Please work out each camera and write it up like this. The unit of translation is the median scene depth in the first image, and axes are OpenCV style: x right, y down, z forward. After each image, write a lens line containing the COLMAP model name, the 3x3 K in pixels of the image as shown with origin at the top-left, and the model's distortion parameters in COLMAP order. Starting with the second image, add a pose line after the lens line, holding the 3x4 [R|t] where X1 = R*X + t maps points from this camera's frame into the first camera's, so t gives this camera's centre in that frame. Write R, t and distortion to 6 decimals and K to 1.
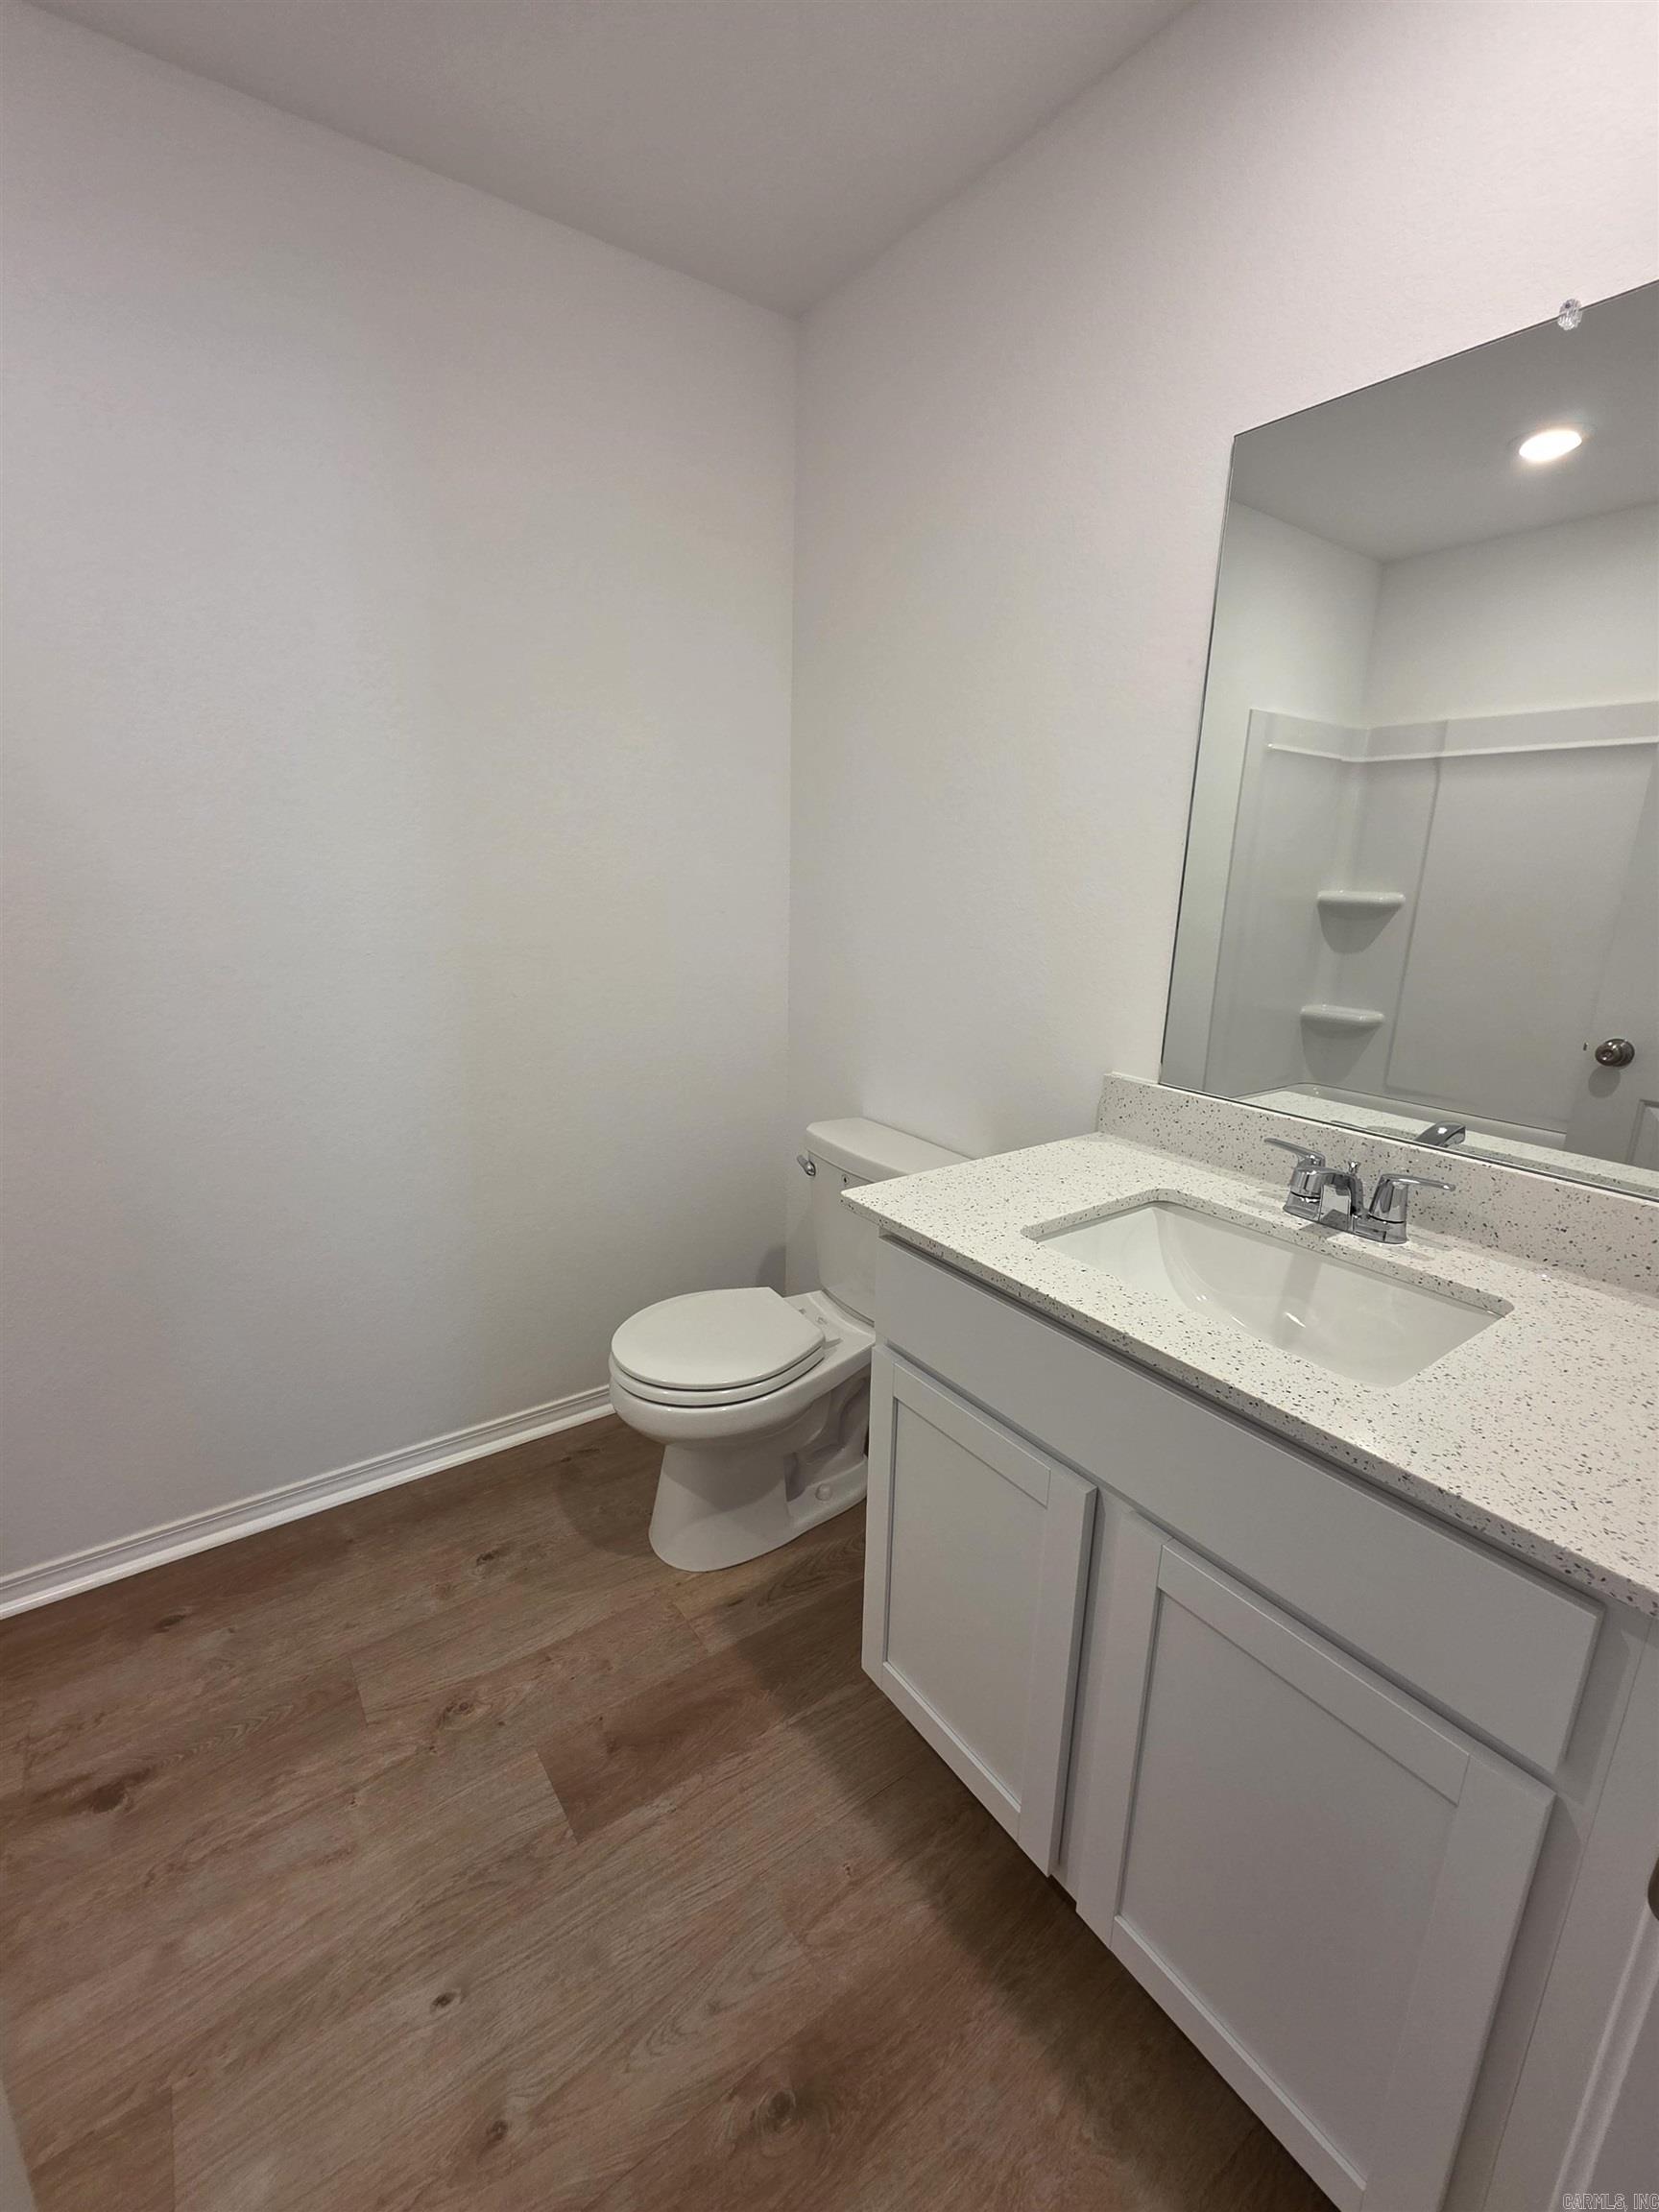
lens RADIAL K [[906.6, 0, 836.2], [0, 906.6, 1118.4], [0, 0, 1]] dist [0.009564, 0.001795]
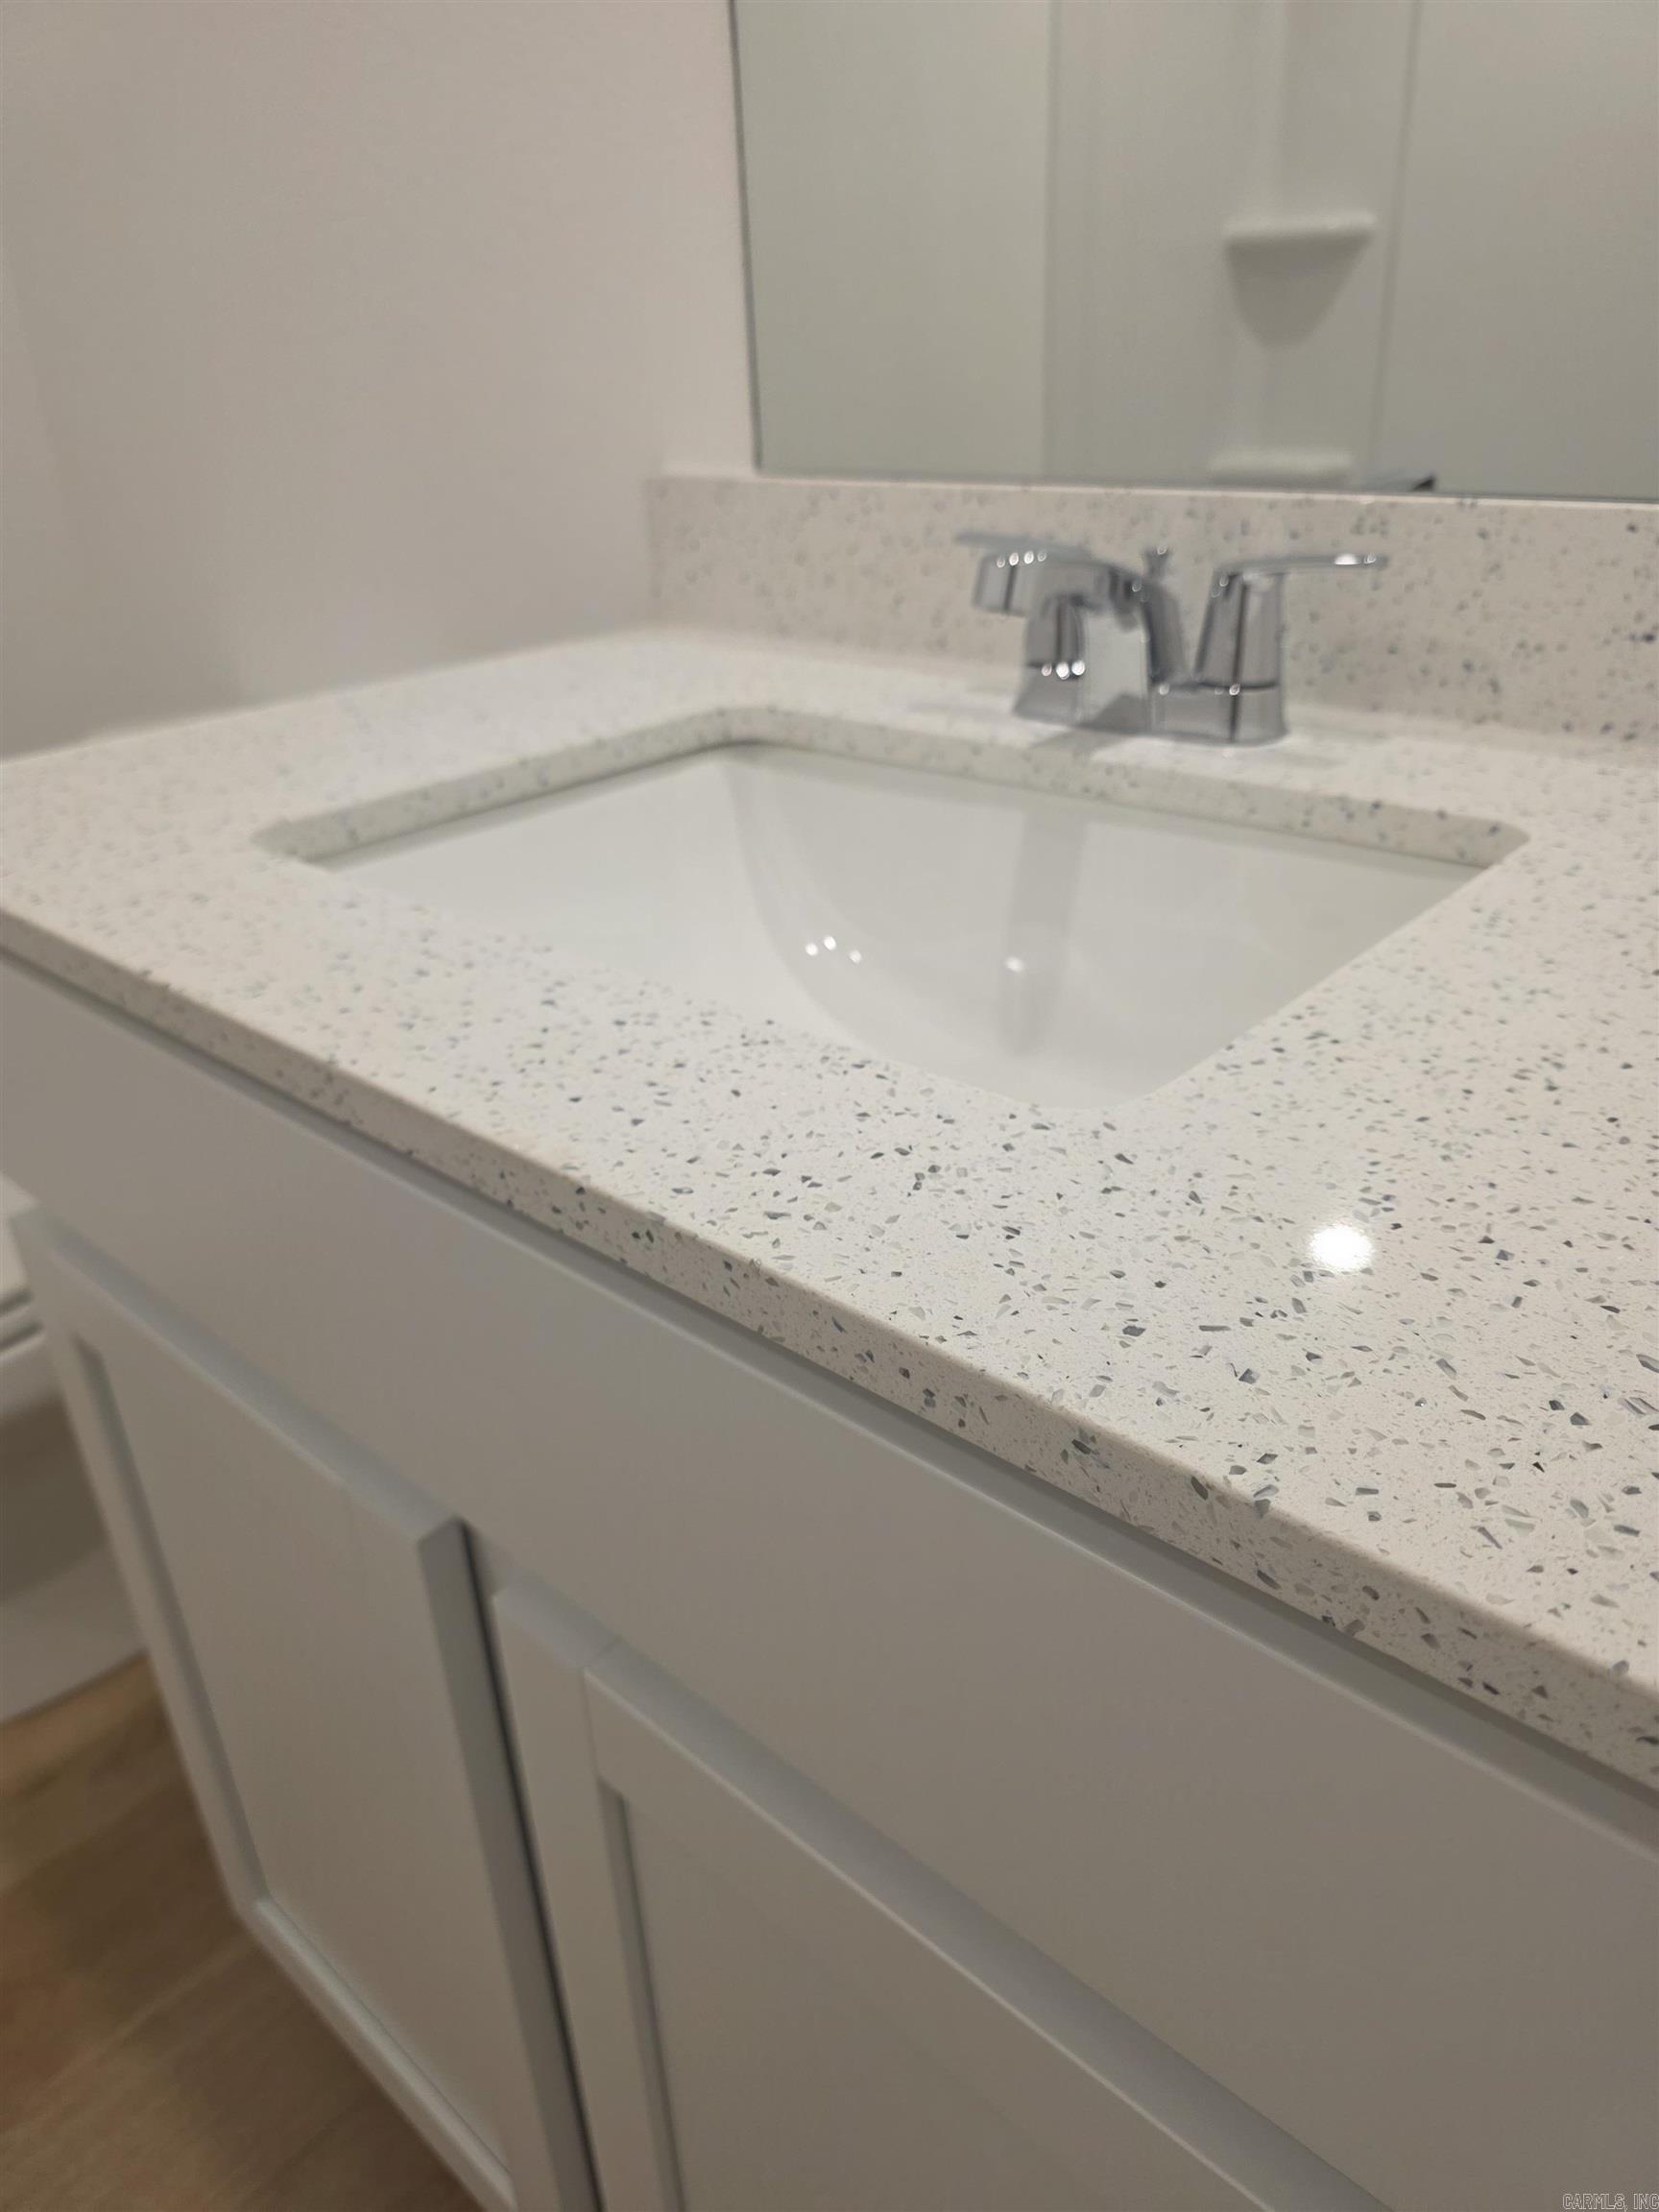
lens RADIAL K [[1468.7, 0, 825.4], [0, 1468.7, 1096.2], [0, 0, 1]] dist [0.054073, -0.042164]
pose [[0.976204, -0.150399, 0.156226, 0.318339], [0.116749, 0.971598, 0.205834, 0.133851], [-0.182746, -0.182697, 0.966036, 0.405699]]
